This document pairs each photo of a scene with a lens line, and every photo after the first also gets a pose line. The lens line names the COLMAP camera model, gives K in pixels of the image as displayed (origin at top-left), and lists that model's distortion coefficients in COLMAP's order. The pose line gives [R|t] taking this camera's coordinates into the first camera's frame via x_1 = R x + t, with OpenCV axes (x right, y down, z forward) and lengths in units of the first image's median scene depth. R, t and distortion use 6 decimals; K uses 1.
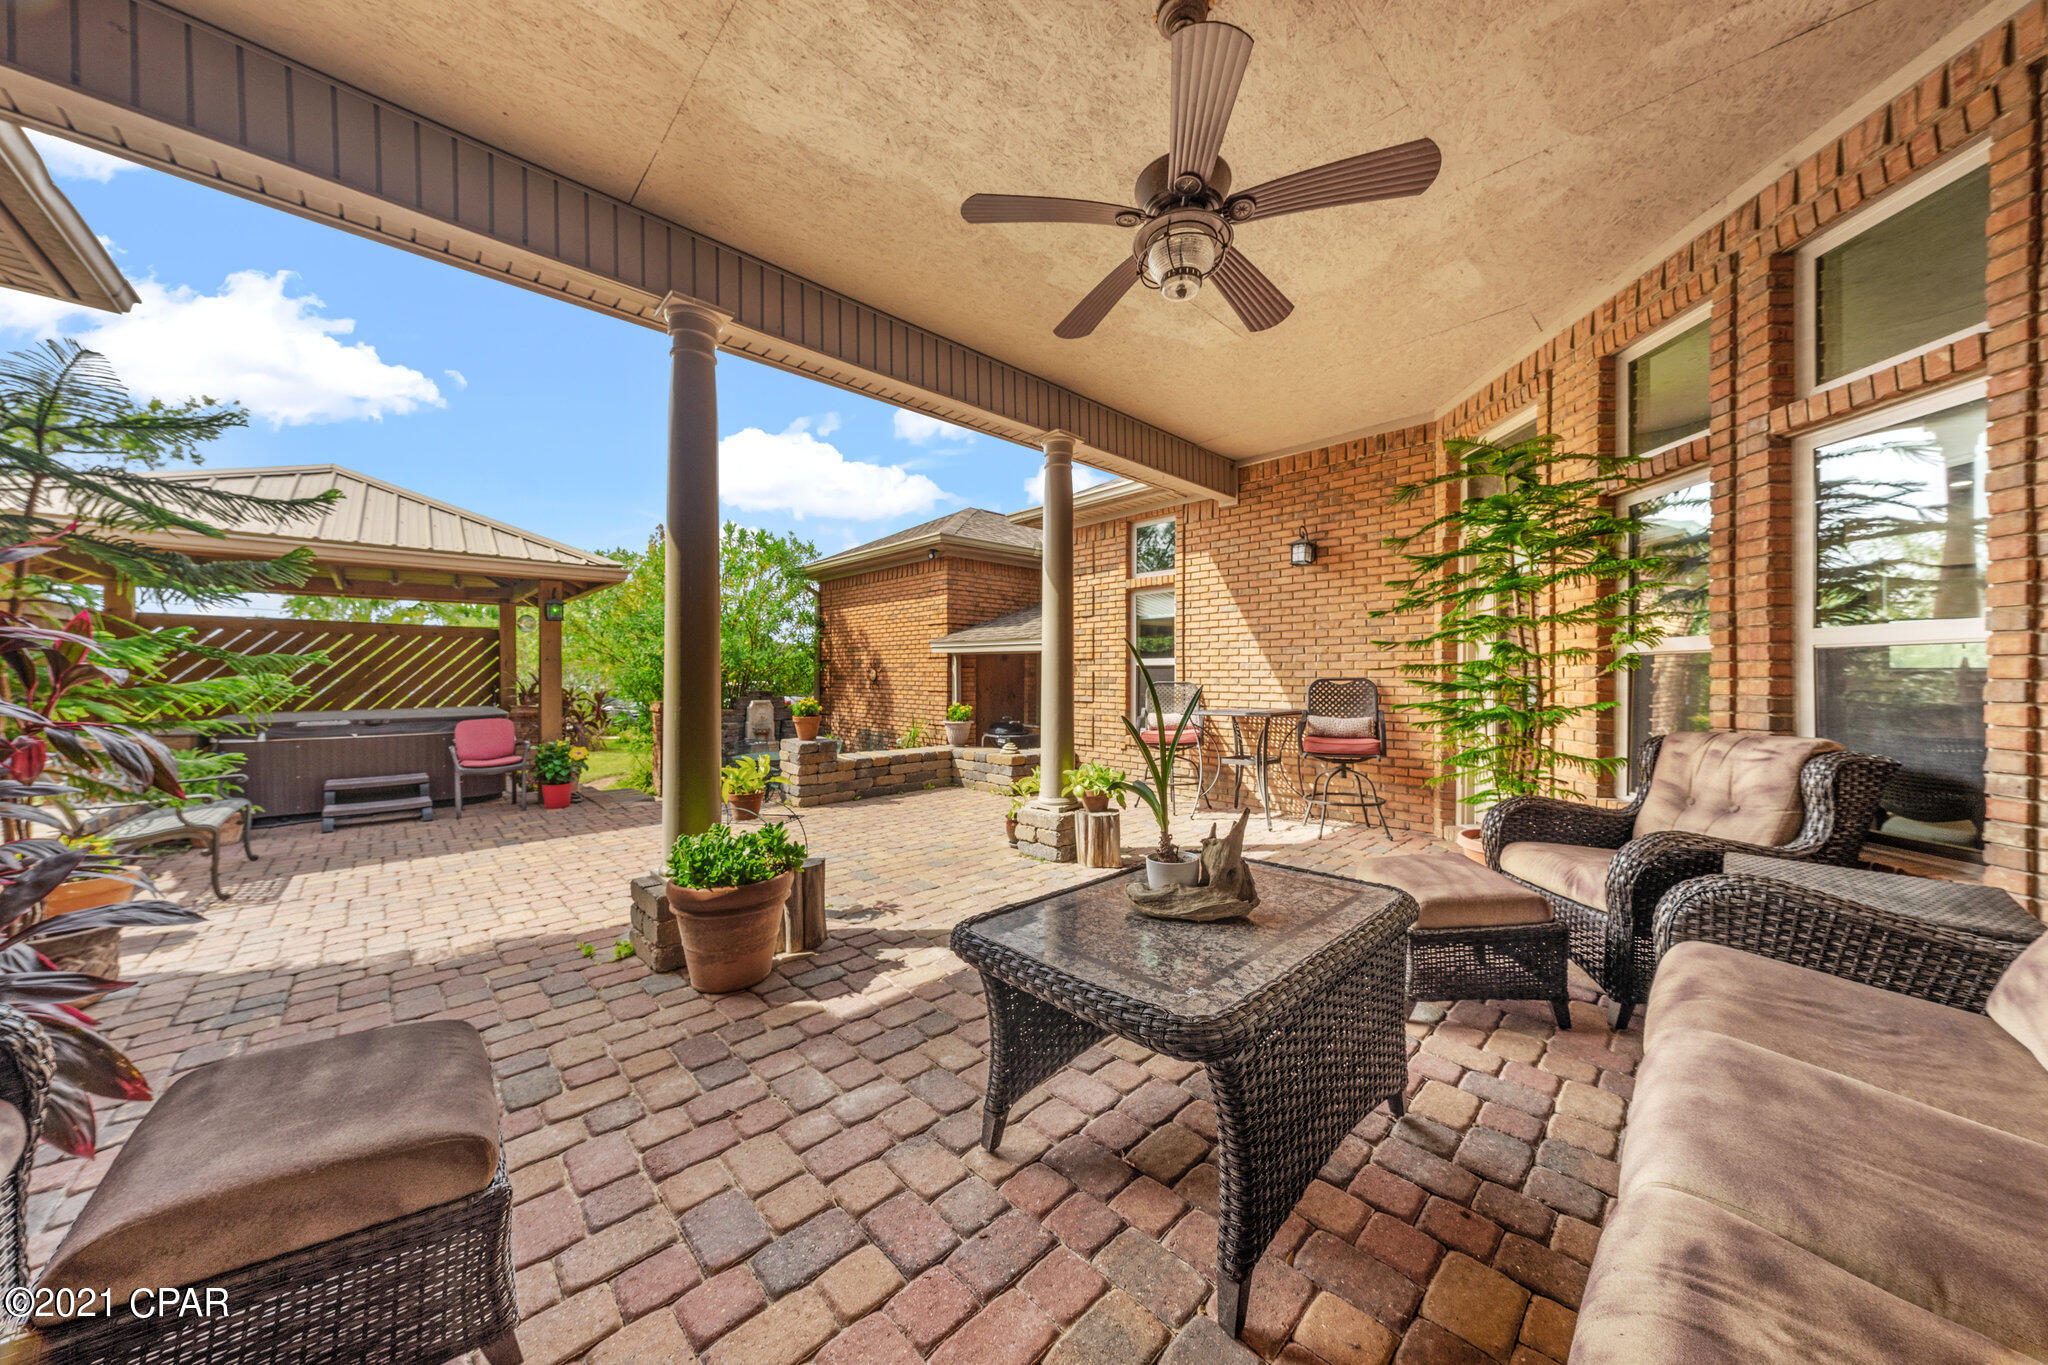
lens RADIAL K [[672.6, 0, 1029.4], [0, 672.6, 684.2], [0, 0, 1]] dist [-0.000582, -0.000031]
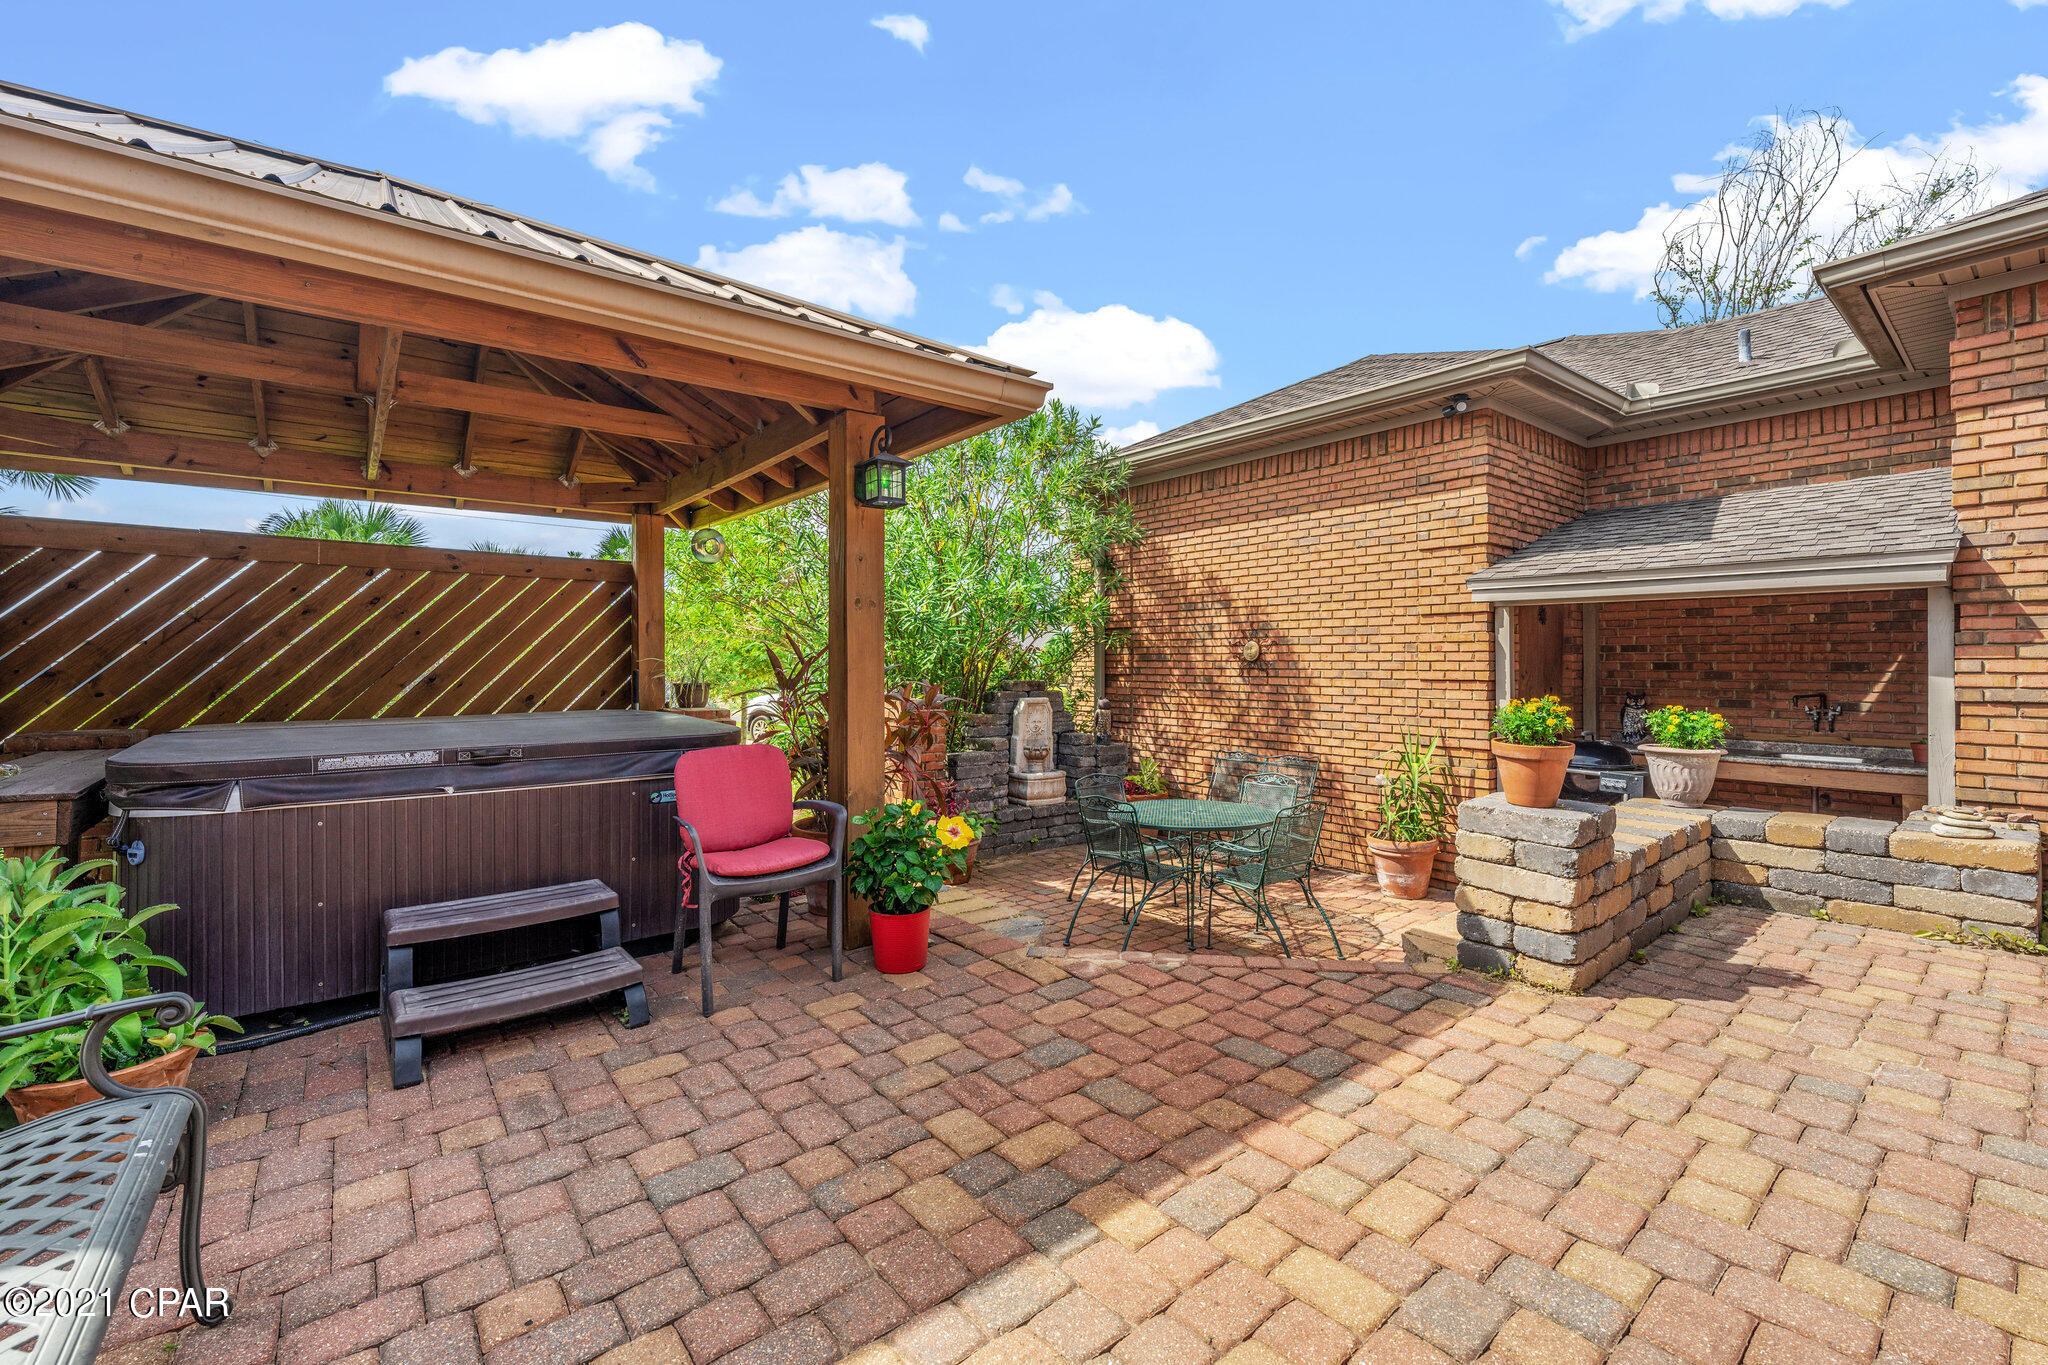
lens RADIAL K [[848.2, 0, 1034.5], [0, 848.2, 669.5], [0, 0, 1]] dist [0.001111, -0.000471]
pose [[0.995706, -0.002503, -0.092533, -0.405001], [0.001900, 0.999976, -0.006603, 0.006138], [0.092547, 0.006399, 0.995688, 0.352813]]
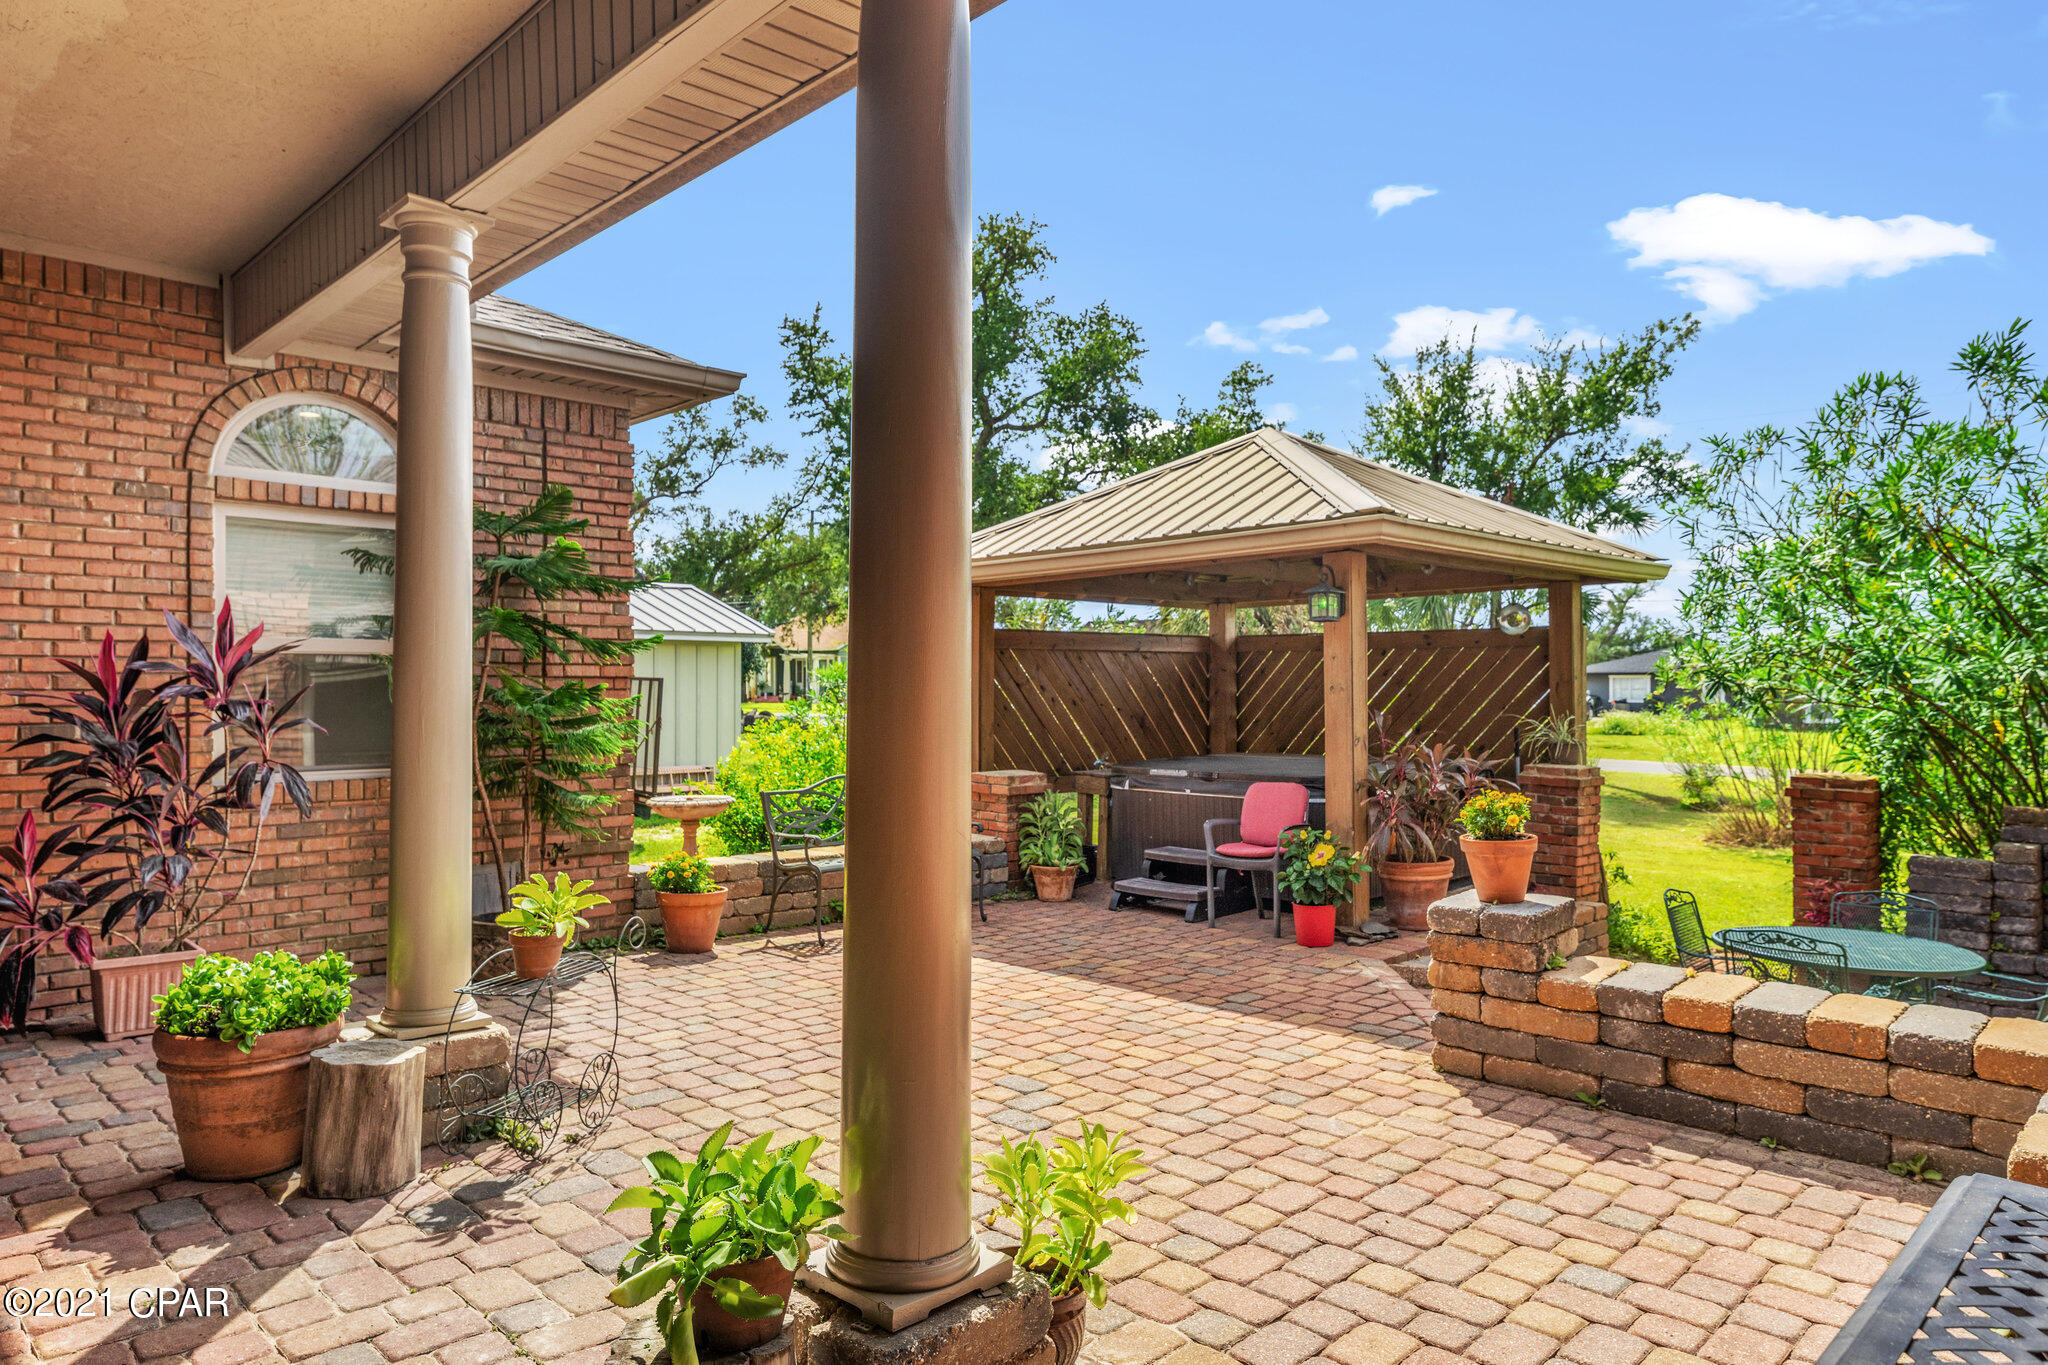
lens RADIAL K [[1292.9, 0, 1027.4], [0, 1292.9, 688.9], [0, 0, 1]] dist [0.006054, 0.001652]
pose [[0.005158, -0.003650, -0.999980, 0.270084], [-0.006998, 0.999969, -0.003687, -0.020633], [0.999962, 0.007017, 0.005132, 0.521825]]
